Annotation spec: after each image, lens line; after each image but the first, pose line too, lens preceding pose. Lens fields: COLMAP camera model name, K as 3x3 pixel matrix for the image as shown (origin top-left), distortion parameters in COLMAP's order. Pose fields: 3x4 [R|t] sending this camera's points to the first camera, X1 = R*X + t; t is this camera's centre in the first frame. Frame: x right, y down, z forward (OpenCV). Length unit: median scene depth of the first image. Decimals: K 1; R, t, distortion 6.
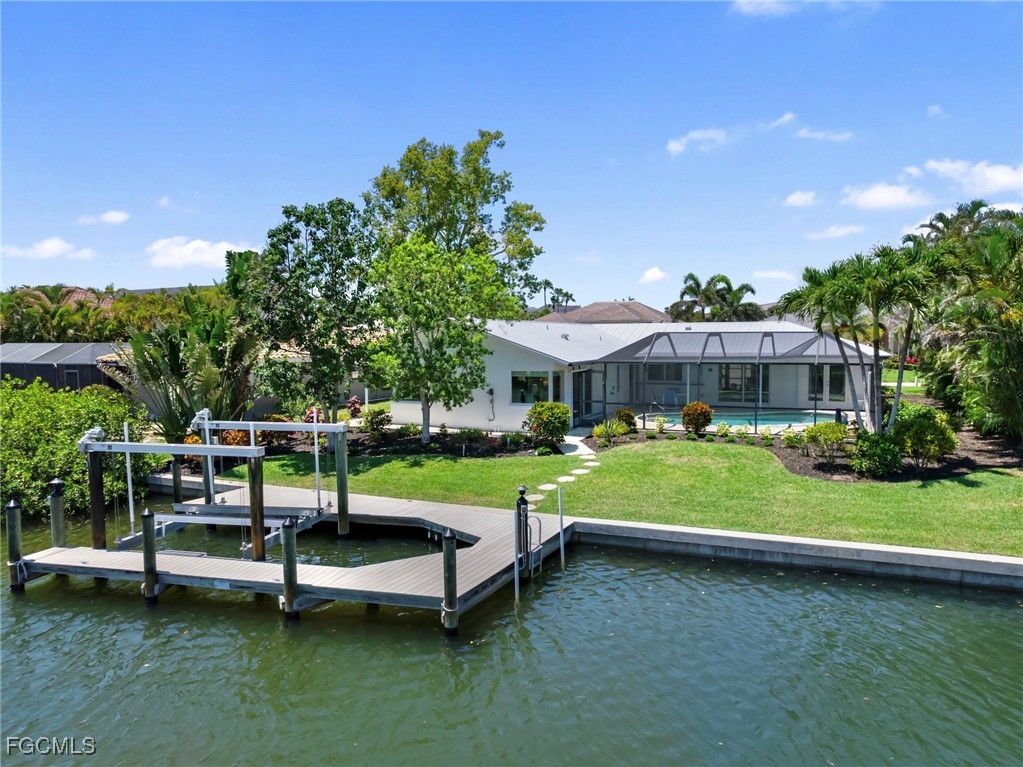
lens RADIAL K [[708.8, 0, 511.5], [0, 708.8, 383.5], [0, 0, 1]] dist [-0.052588, 0.030694]
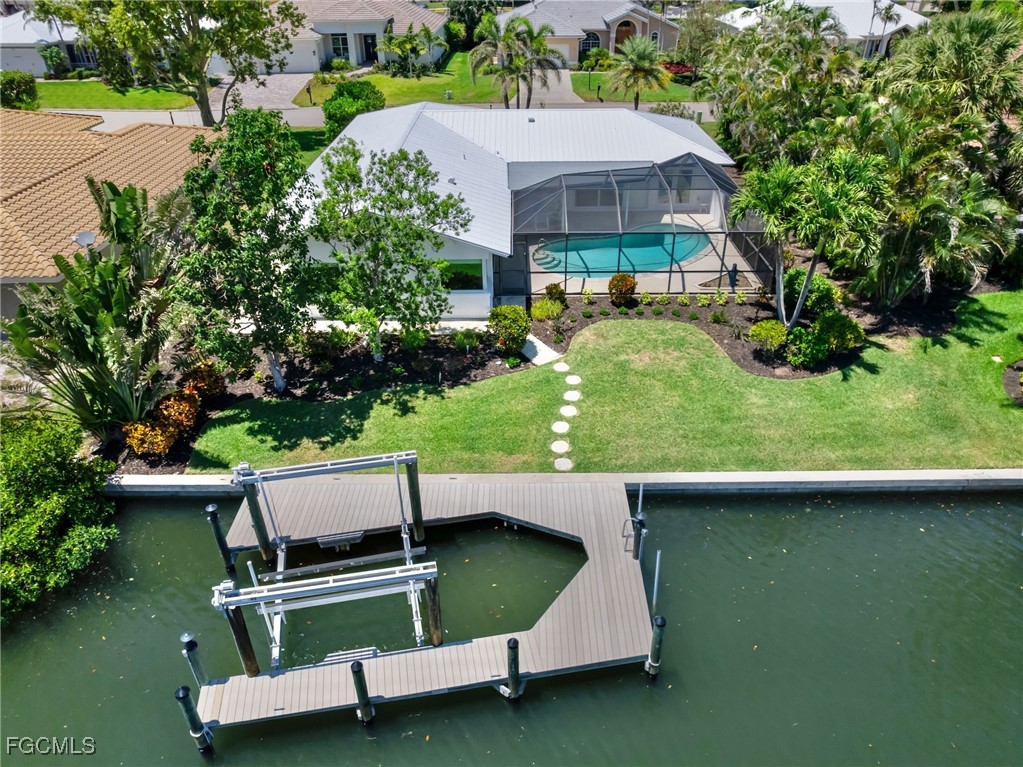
lens RADIAL K [[708.8, 0, 511.5], [0, 708.8, 383.5], [0, 0, 1]] dist [-0.052588, 0.030694]
pose [[0.916322, -0.219818, 0.334714, -0.427435], [0.046129, 0.888242, 0.457055, -0.483269], [-0.397775, -0.403369, 0.824056, 0.172866]]
